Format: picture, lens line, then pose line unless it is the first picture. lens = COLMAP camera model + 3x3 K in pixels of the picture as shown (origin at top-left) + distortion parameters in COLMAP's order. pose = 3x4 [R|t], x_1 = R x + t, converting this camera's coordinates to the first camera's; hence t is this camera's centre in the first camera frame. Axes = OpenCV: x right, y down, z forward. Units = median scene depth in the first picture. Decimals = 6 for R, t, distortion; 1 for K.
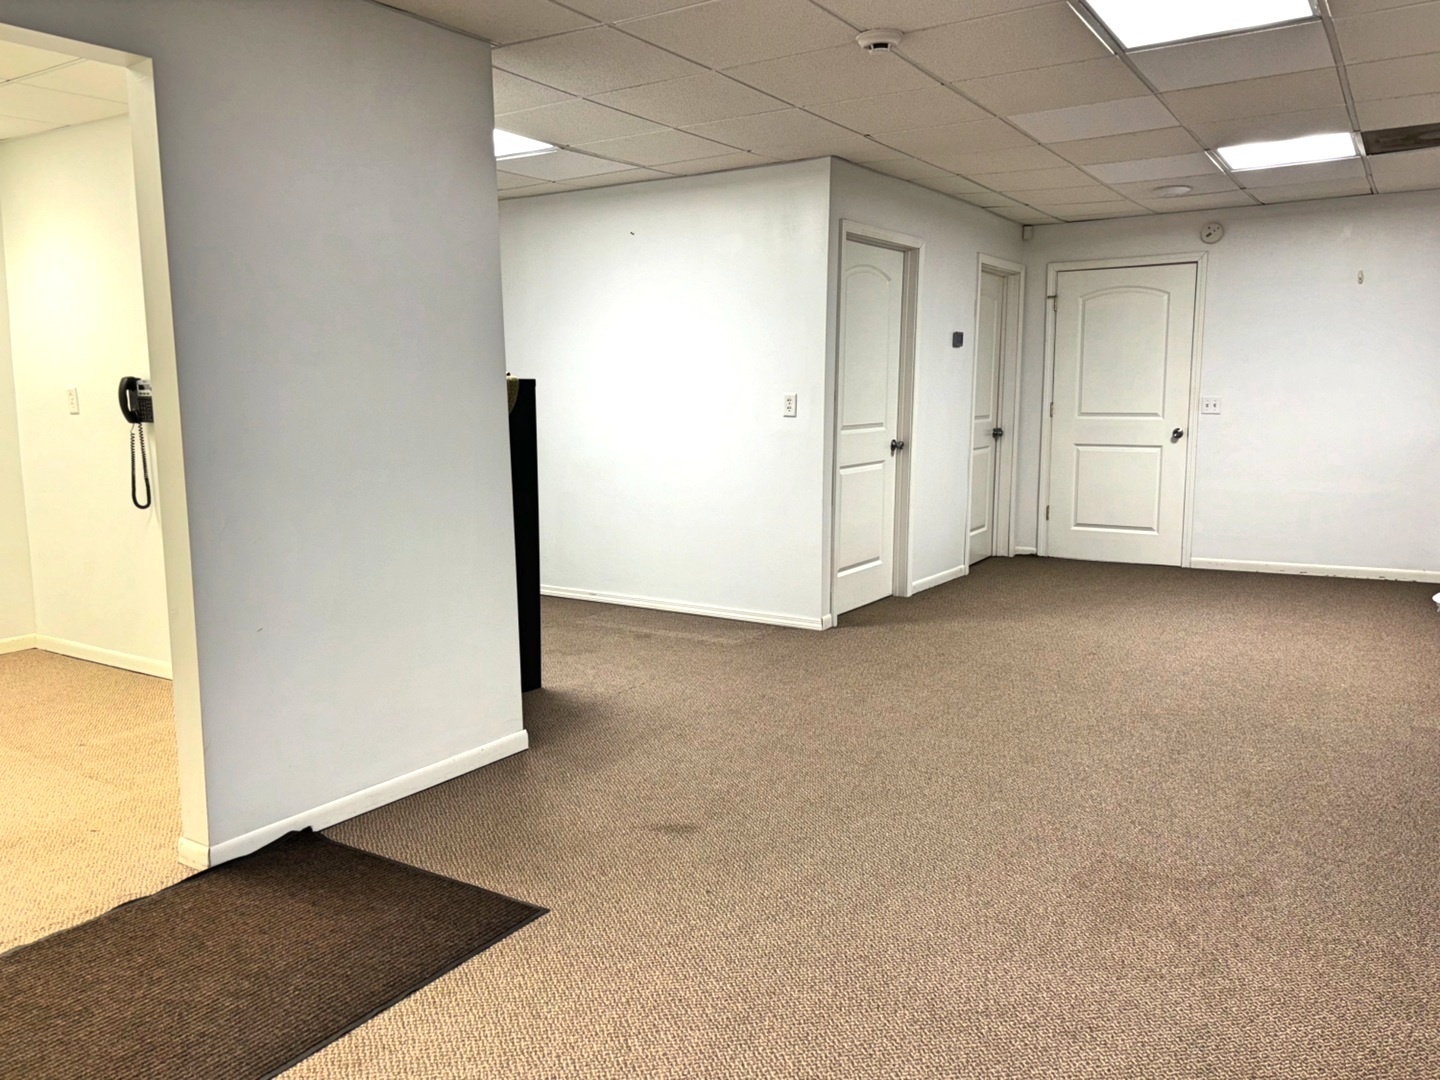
lens RADIAL K [[1107.4, 0, 685.7], [0, 1107.4, 546.2], [0, 0, 1]] dist [0.087665, -0.073242]
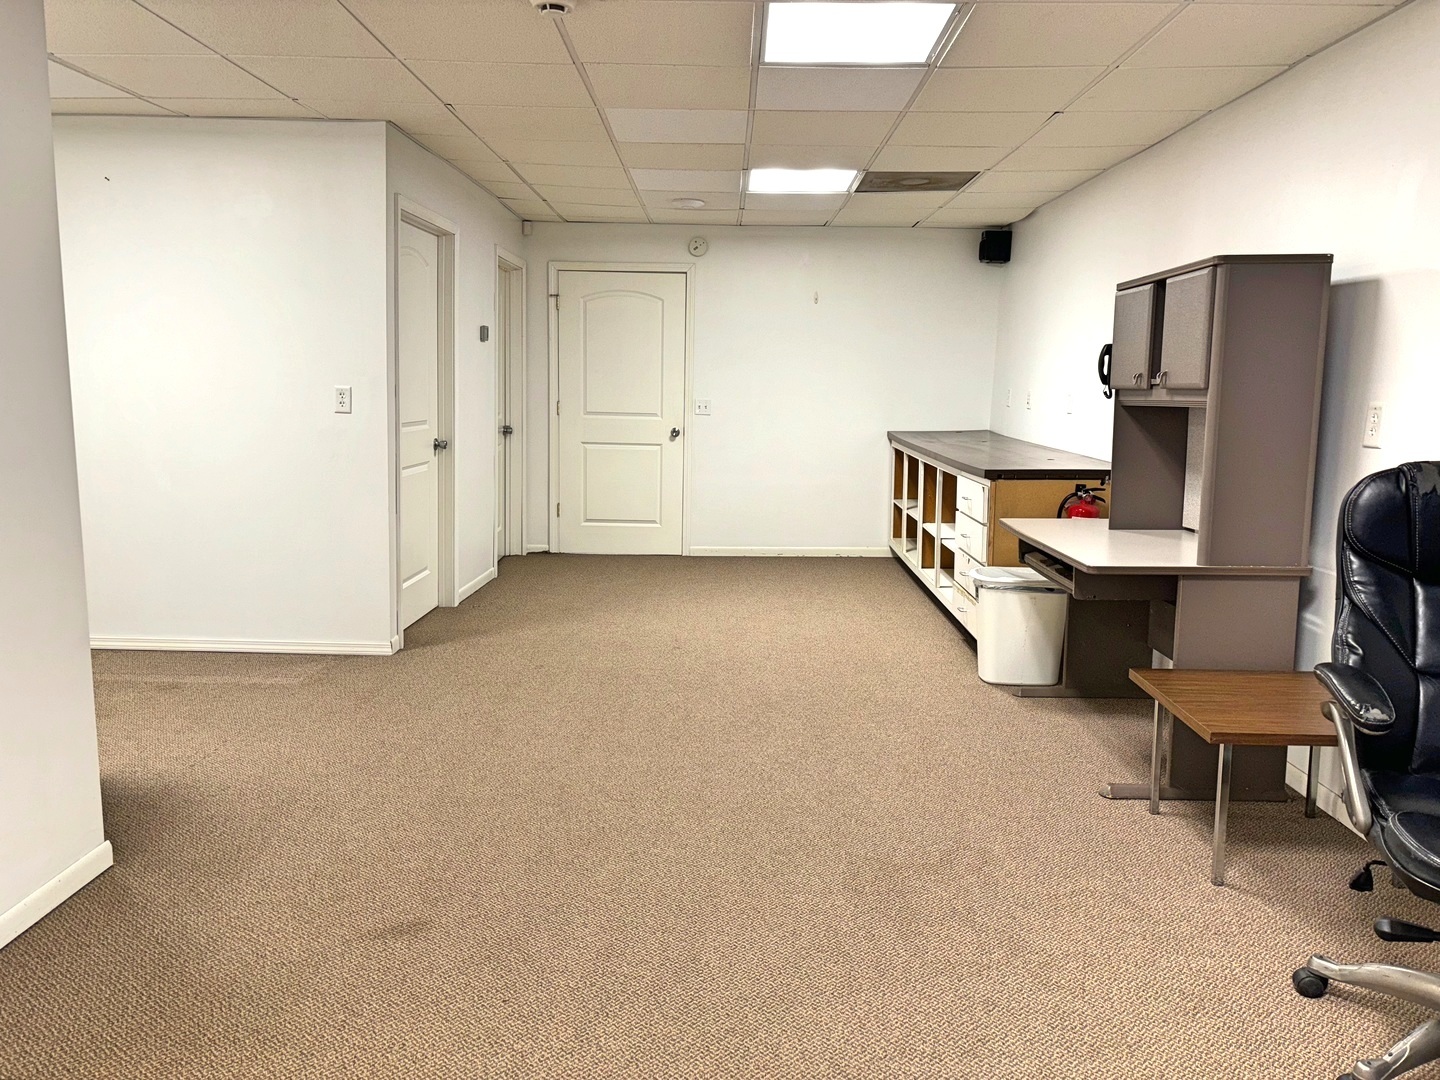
lens RADIAL K [[1117.8, 0, 720.0], [0, 1117.8, 540.0], [0, 0, 1]] dist [0.085262, -0.095426]
pose [[0.848484, -0.053465, 0.526514, -0.107394], [0.053312, 0.998458, 0.015475, -0.013448], [-0.526530, 0.014939, 0.850025, 0.082868]]
